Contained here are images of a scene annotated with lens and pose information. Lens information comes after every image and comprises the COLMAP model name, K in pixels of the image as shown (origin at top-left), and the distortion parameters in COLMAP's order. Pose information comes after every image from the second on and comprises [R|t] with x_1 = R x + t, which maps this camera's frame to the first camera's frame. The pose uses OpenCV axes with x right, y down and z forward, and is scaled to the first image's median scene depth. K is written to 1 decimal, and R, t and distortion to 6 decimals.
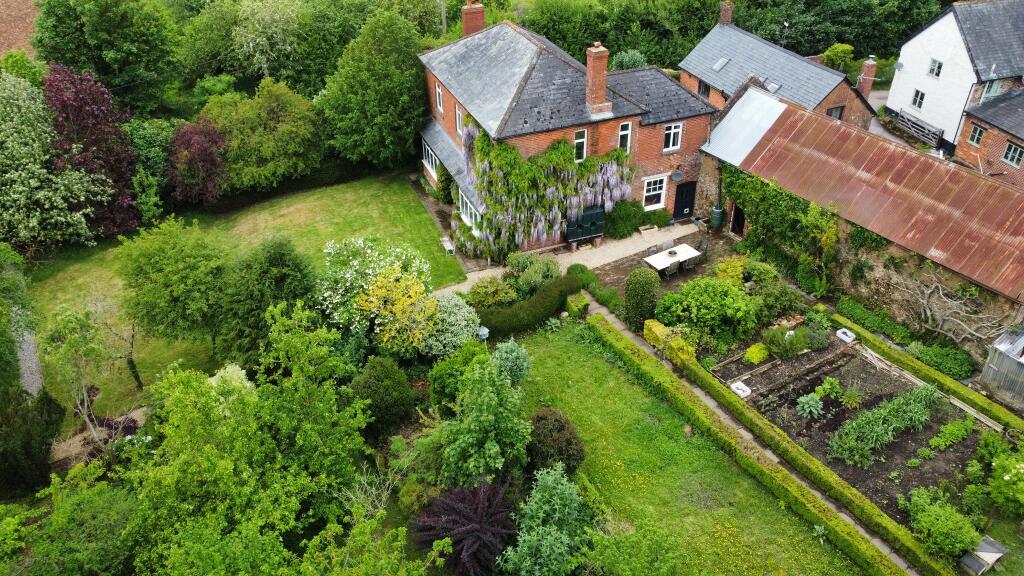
lens RADIAL K [[773.8, 0, 512.0], [0, 773.8, 288.0], [0, 0, 1]] dist [0.002513, -0.004865]
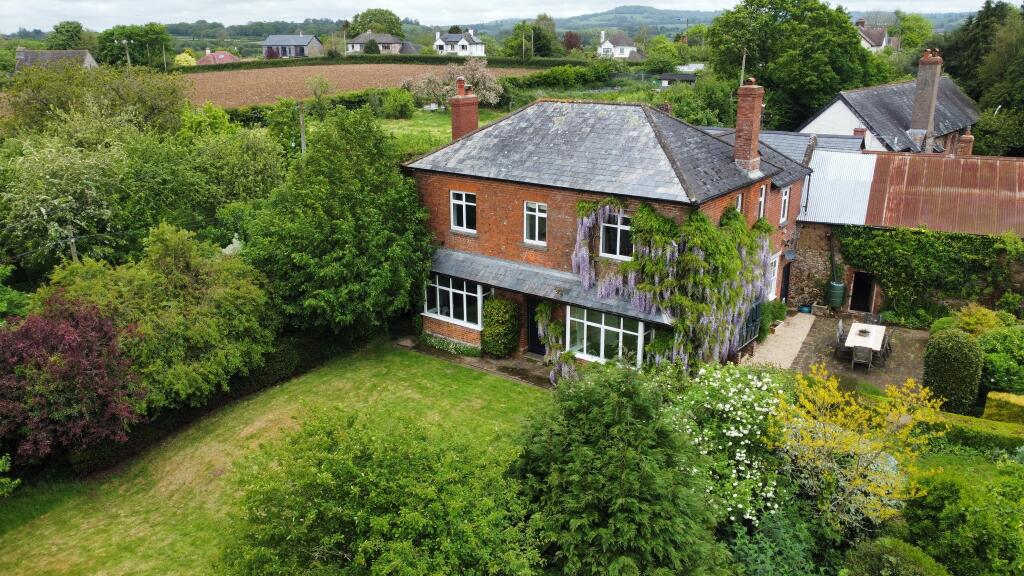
lens RADIAL K [[773.8, 0, 512.0], [0, 773.8, 288.0], [0, 0, 1]] dist [0.002513, -0.004865]
pose [[0.854256, -0.149013, 0.498038, -0.475222], [0.289526, 0.932078, -0.217730, -0.019065], [-0.431765, 0.330192, 0.839376, 0.480369]]
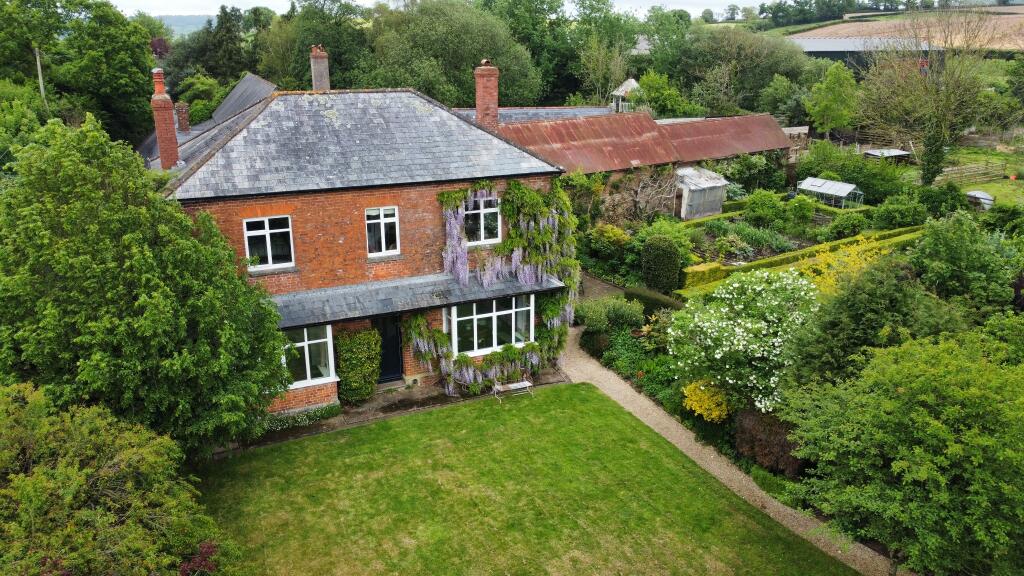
lens RADIAL K [[773.8, 0, 512.0], [0, 773.8, 288.0], [0, 0, 1]] dist [0.002513, -0.004865]
pose [[-0.068198, -0.282552, 0.956825, -0.710517], [0.569316, 0.776554, 0.269896, -0.309986], [-0.819286, 0.563141, 0.107902, 0.947406]]
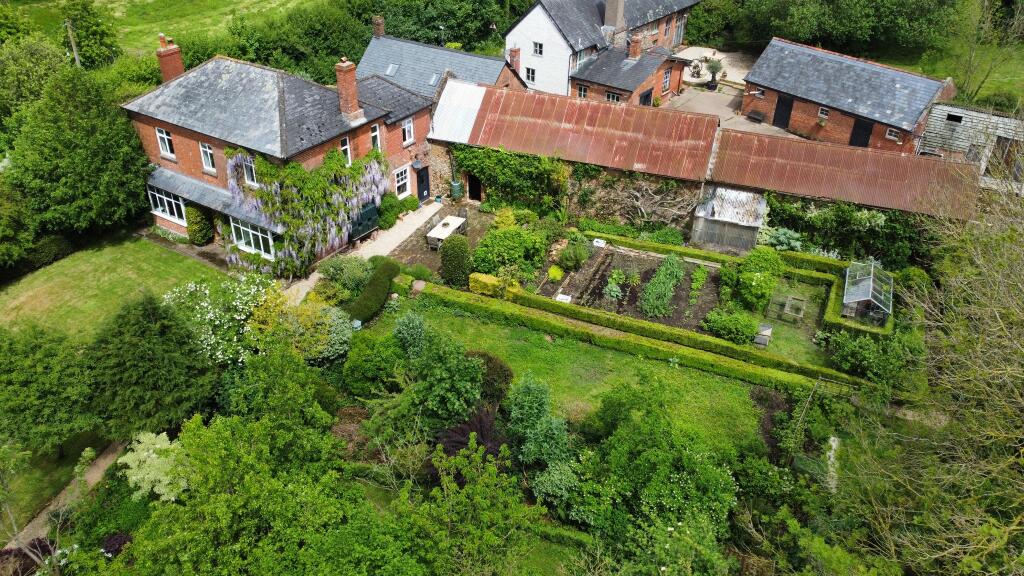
lens RADIAL K [[773.8, 0, 512.0], [0, 773.8, 288.0], [0, 0, 1]] dist [0.002513, -0.004865]
pose [[0.807780, -0.292480, 0.511807, -0.338329], [0.309933, 0.949263, 0.053306, 0.015088], [-0.501430, 0.115567, 0.857445, -0.045326]]
